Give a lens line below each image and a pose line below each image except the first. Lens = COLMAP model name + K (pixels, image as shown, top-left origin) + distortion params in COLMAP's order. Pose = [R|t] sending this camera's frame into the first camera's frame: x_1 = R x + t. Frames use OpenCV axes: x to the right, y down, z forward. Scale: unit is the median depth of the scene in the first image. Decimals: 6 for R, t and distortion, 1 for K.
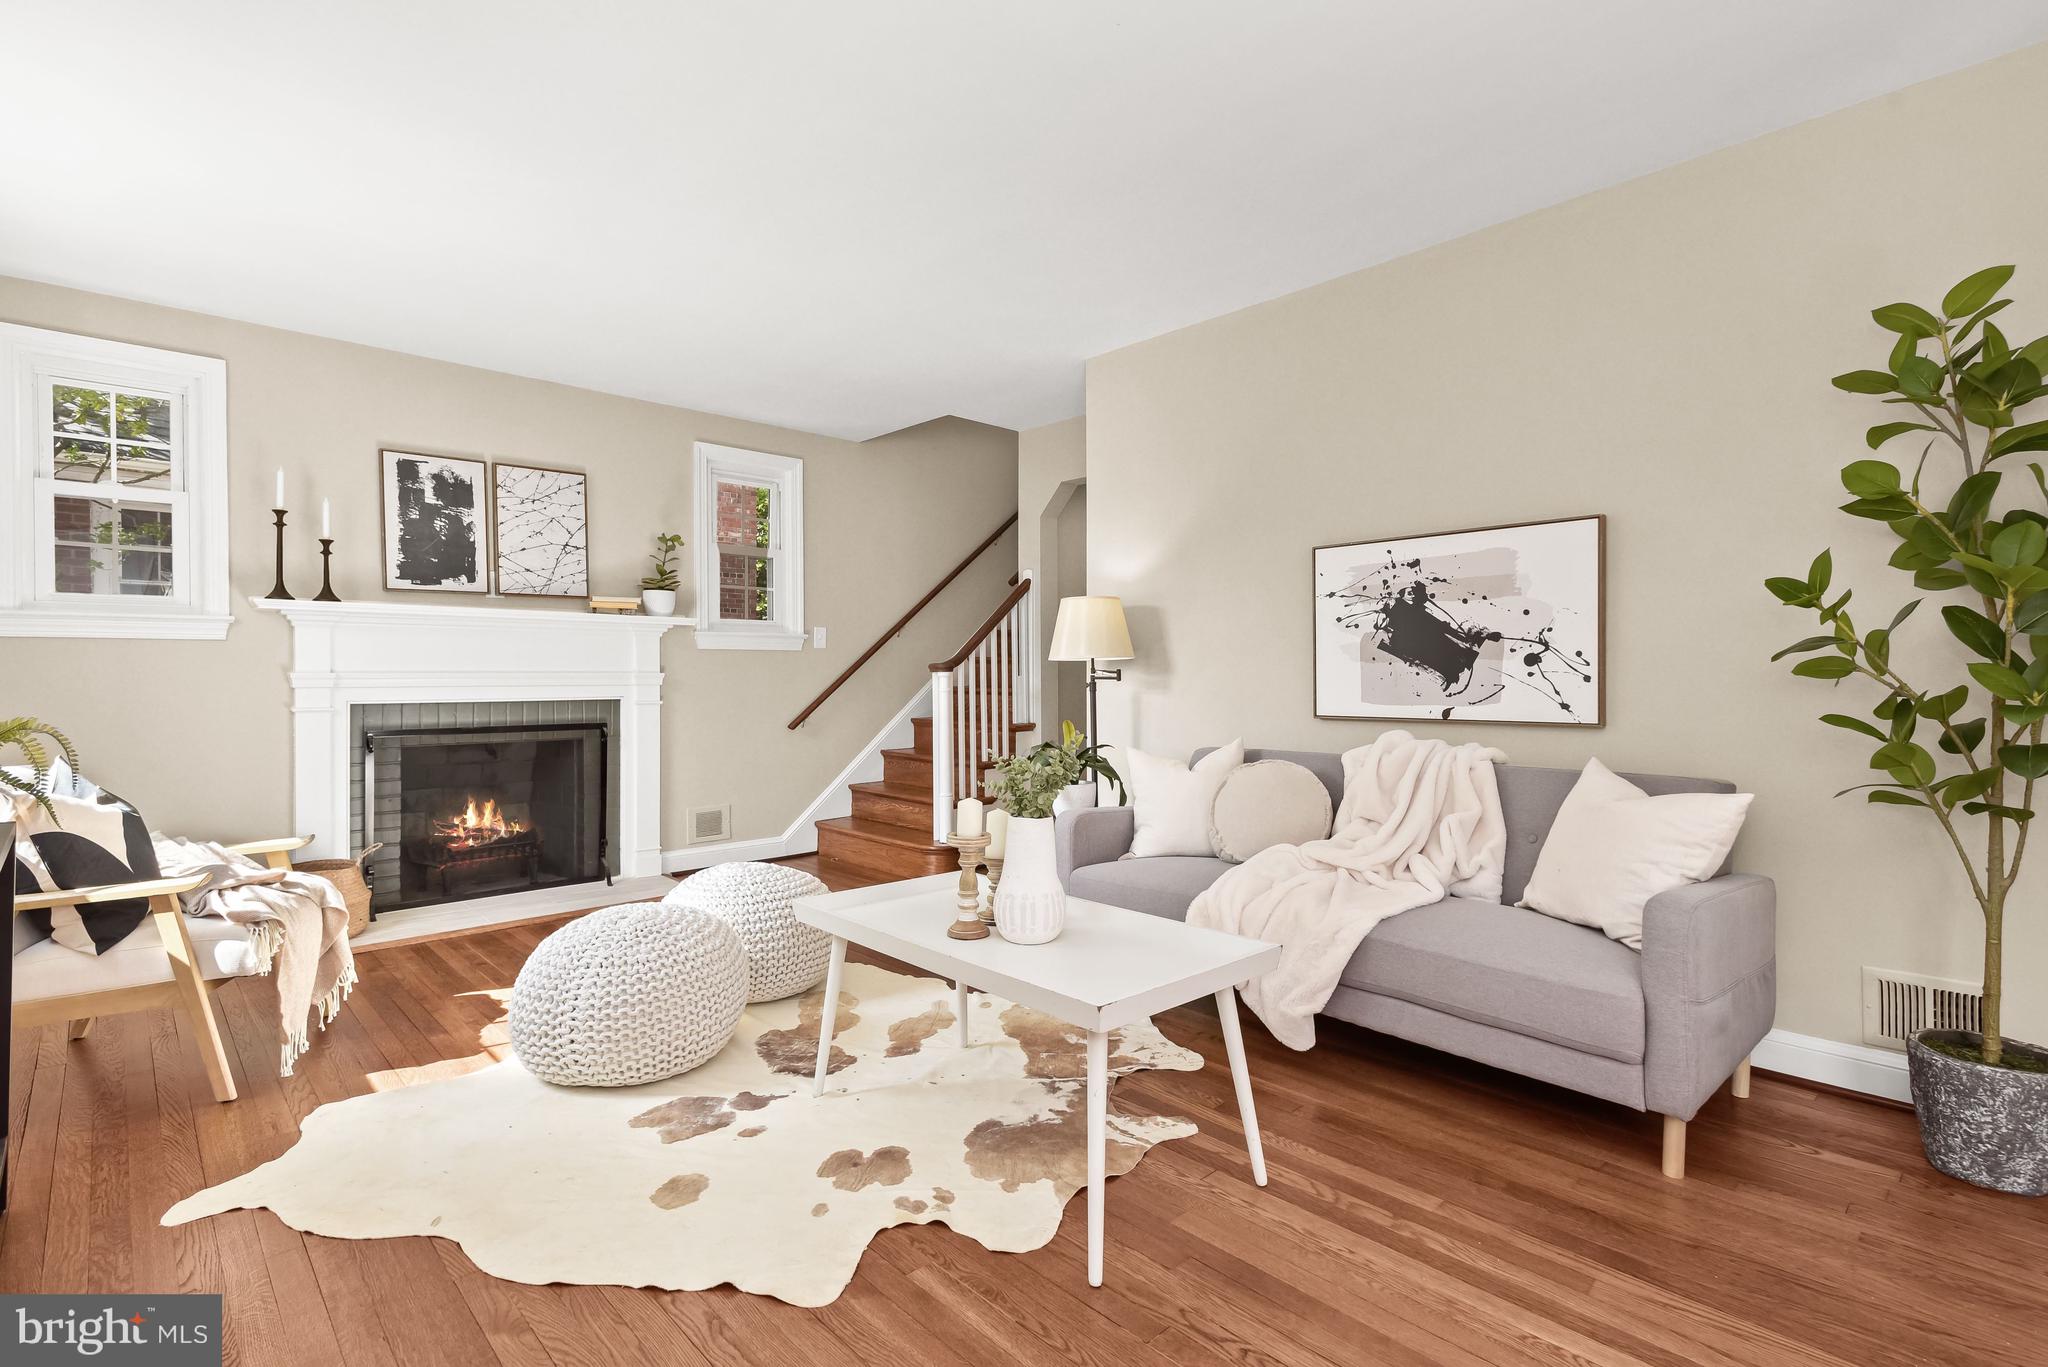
lens RADIAL K [[971.8, 0, 1017.7], [0, 971.8, 682.0], [0, 0, 1]] dist [0.001532, 0.000092]
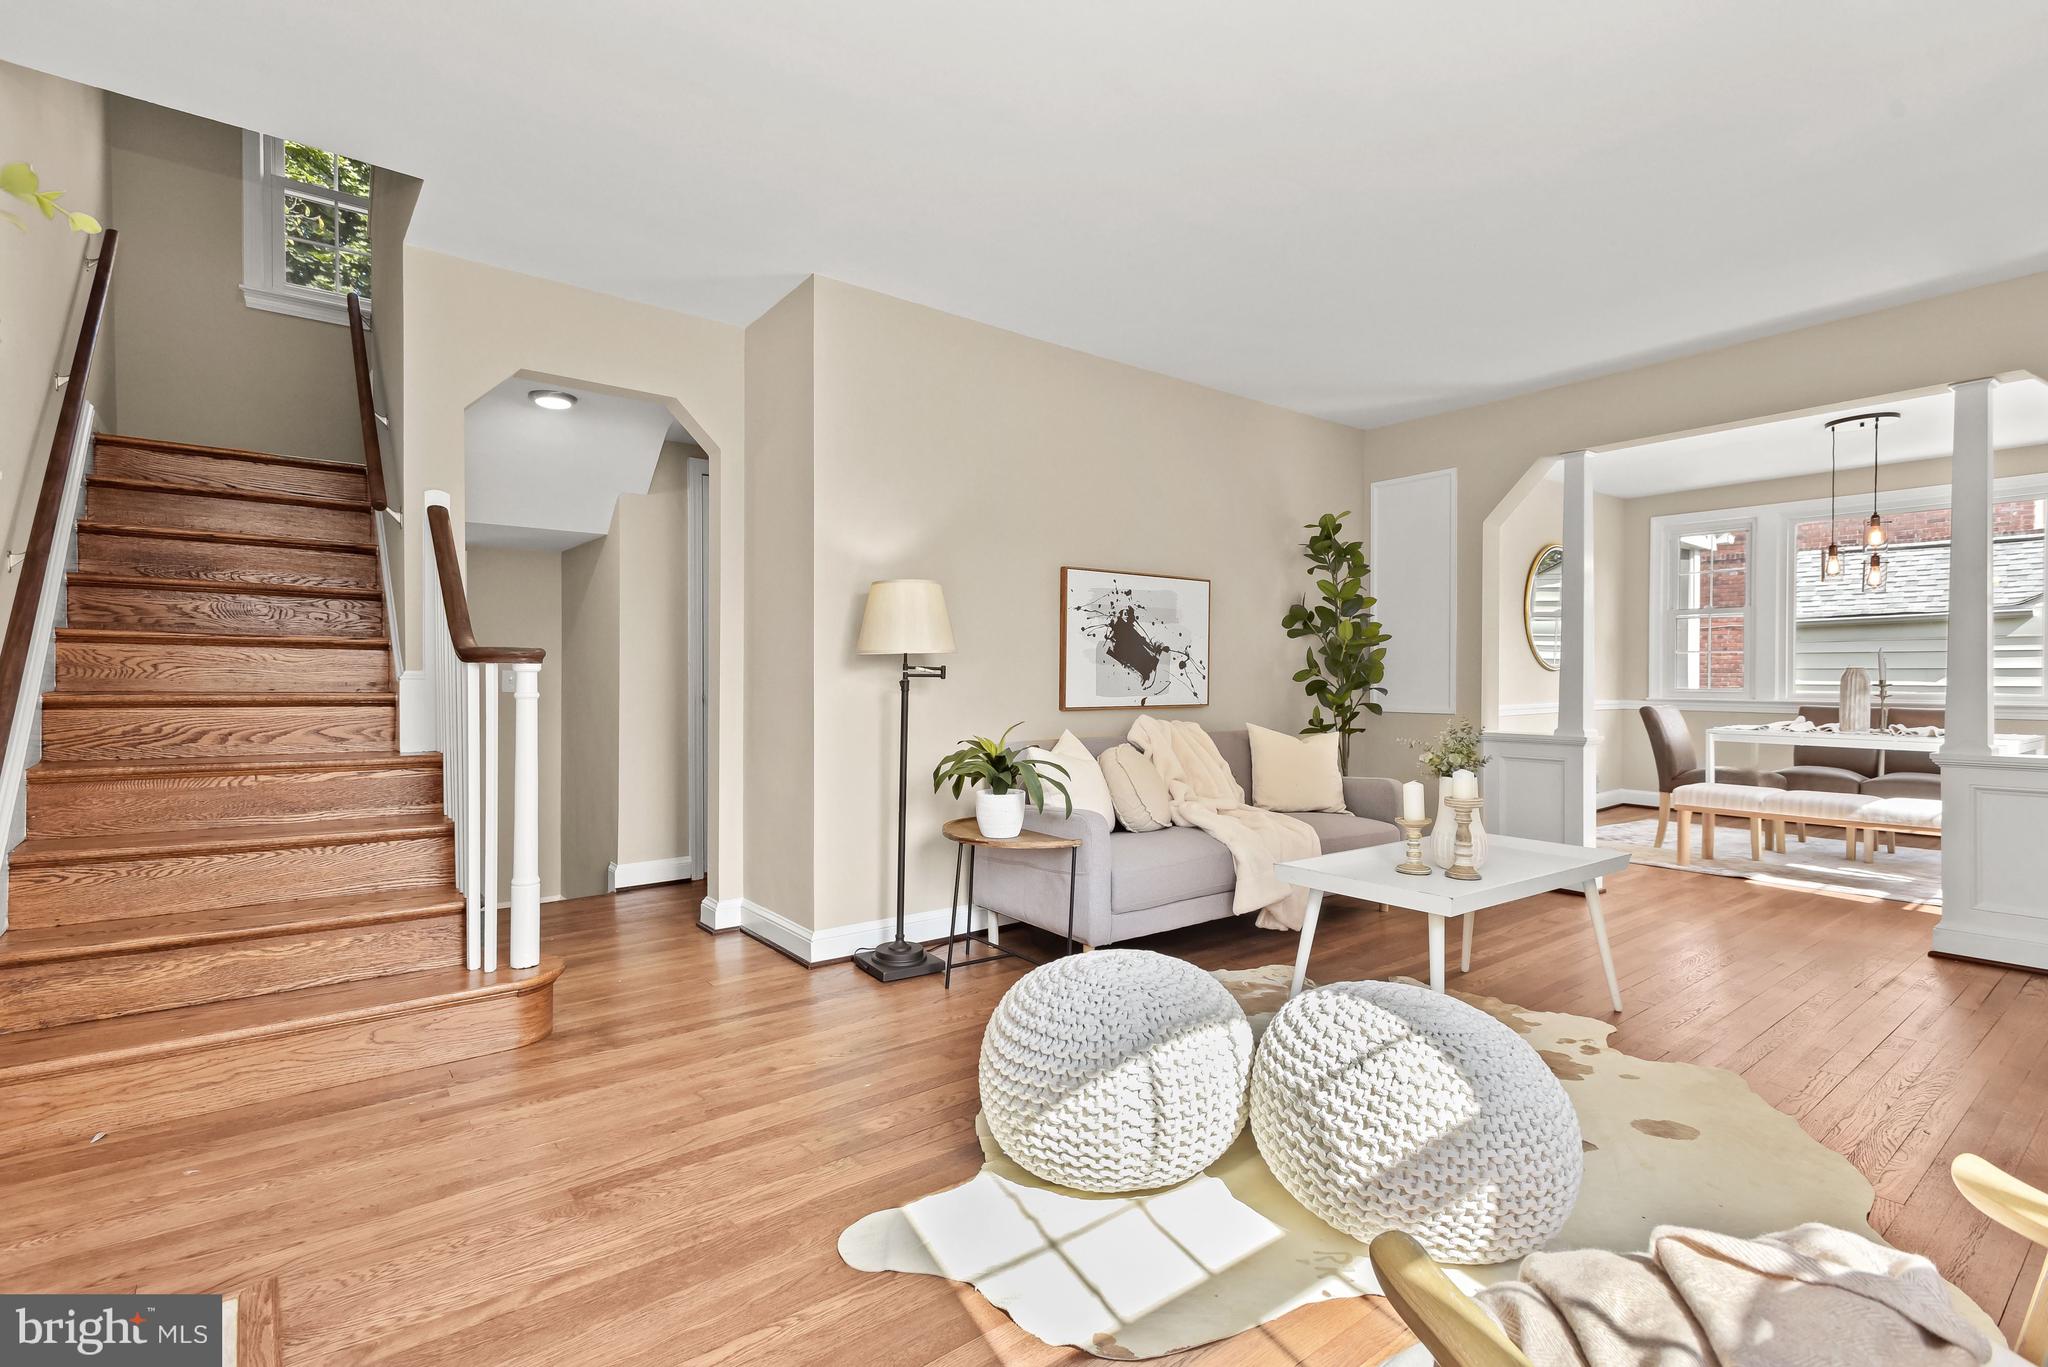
lens RADIAL K [[971.8, 0, 1024.9], [0, 971.8, 675.9], [0, 0, 1]] dist [0.001532, 0.000092]
pose [[0.084009, 0.003969, 0.996457, -1.007062], [0.002748, 0.999987, -0.004215, 0.000254], [-0.996461, 0.003093, 0.083997, 1.077752]]
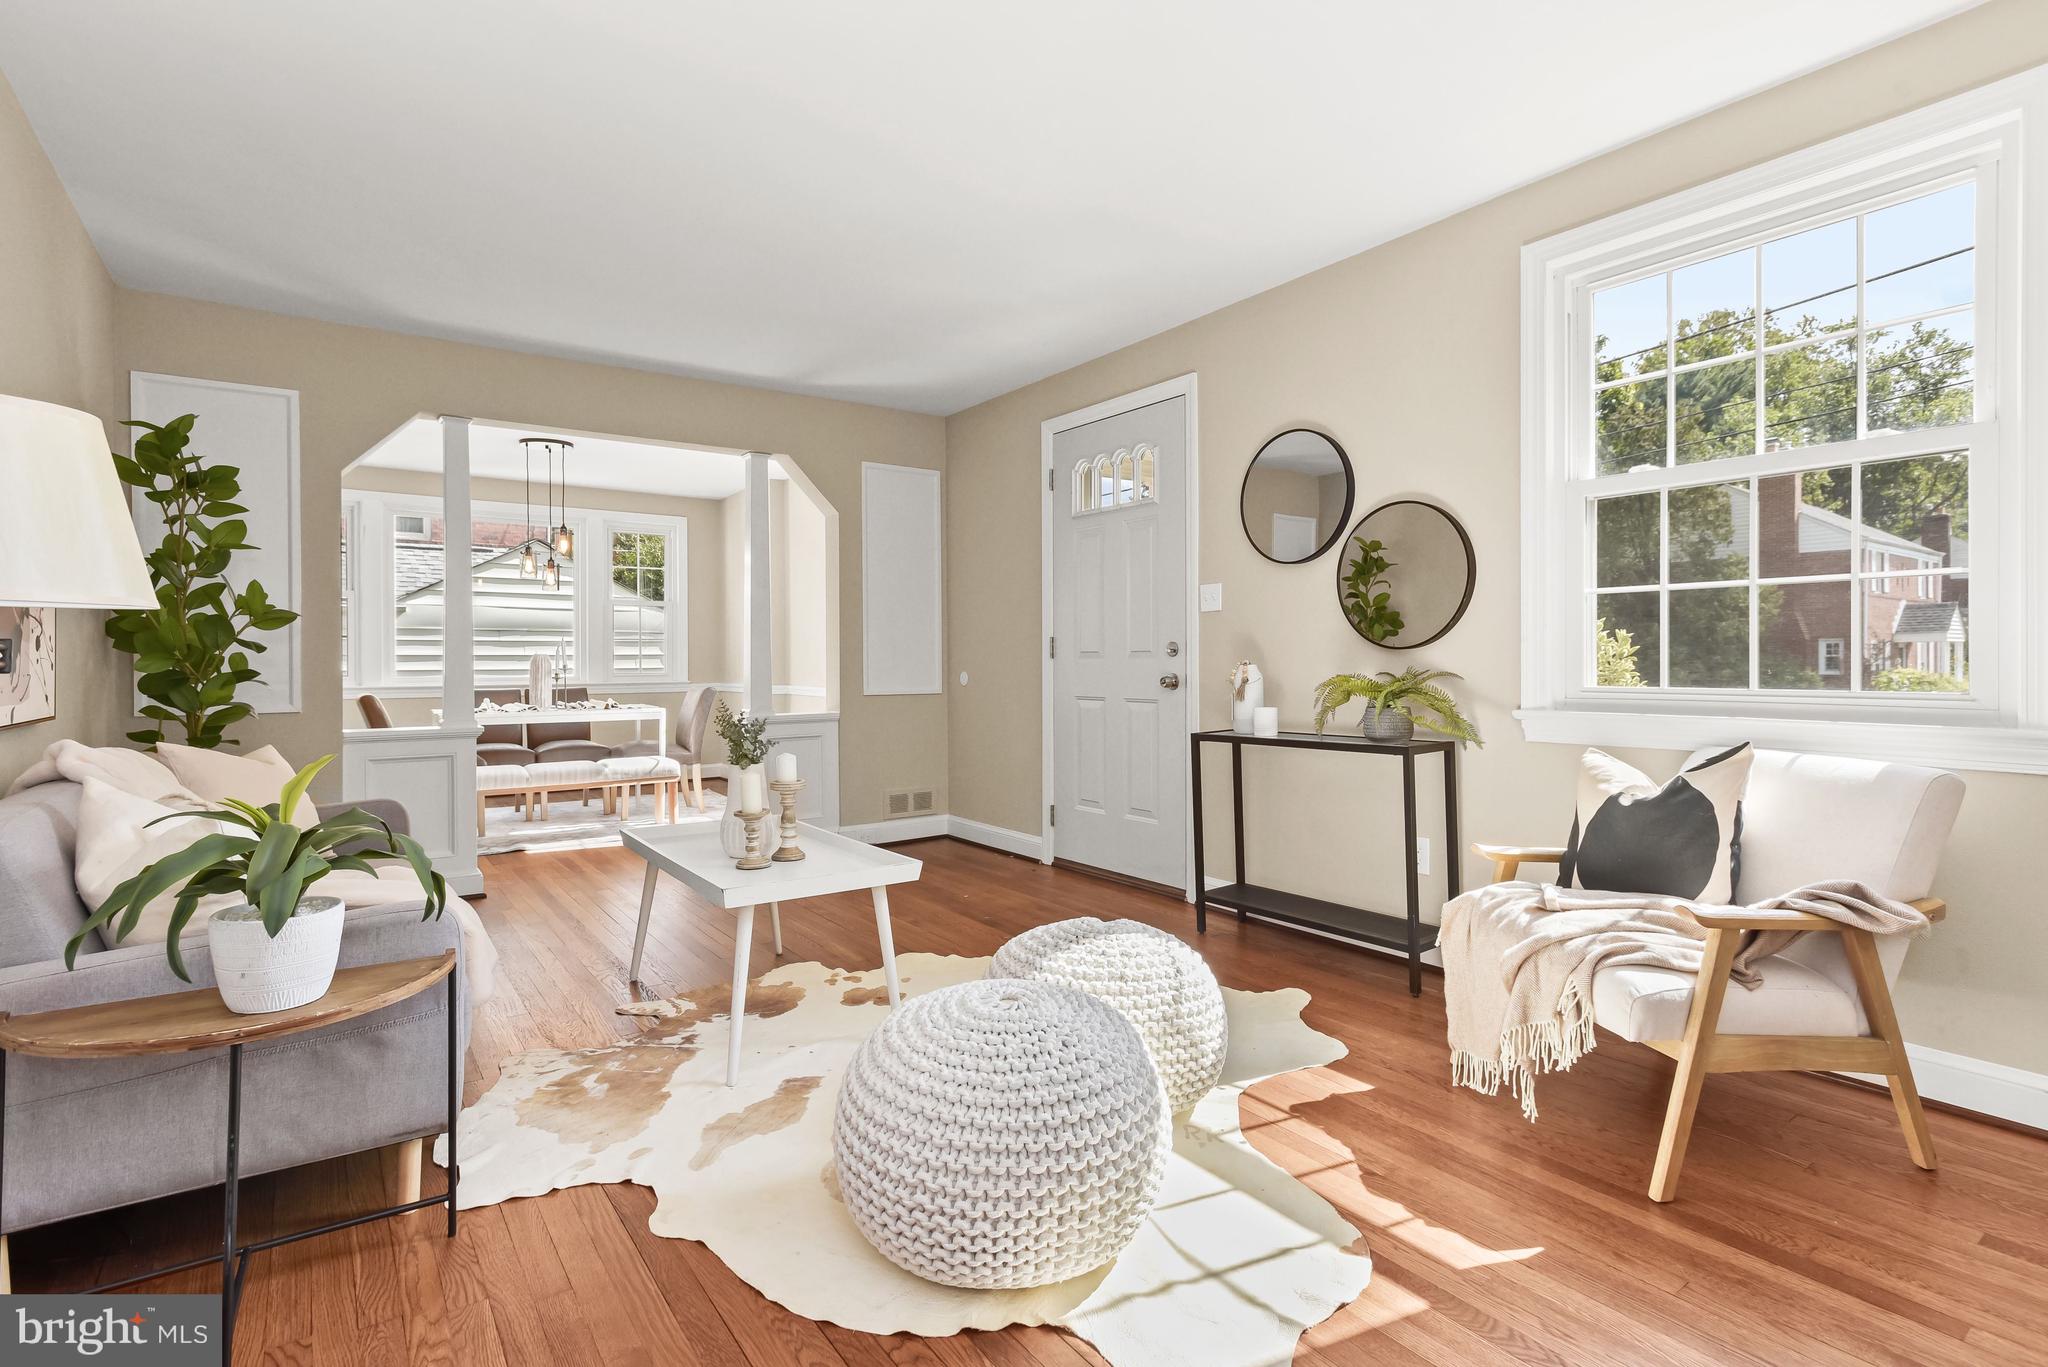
lens RADIAL K [[971.8, 0, 1035.6], [0, 971.8, 667.5], [0, 0, 1]] dist [0.001532, 0.000092]
pose [[-0.994098, 0.006737, 0.108276, -0.383578], [0.007971, 0.999908, 0.010965, -0.005324], [-0.108192, 0.011764, -0.994060, 1.657986]]
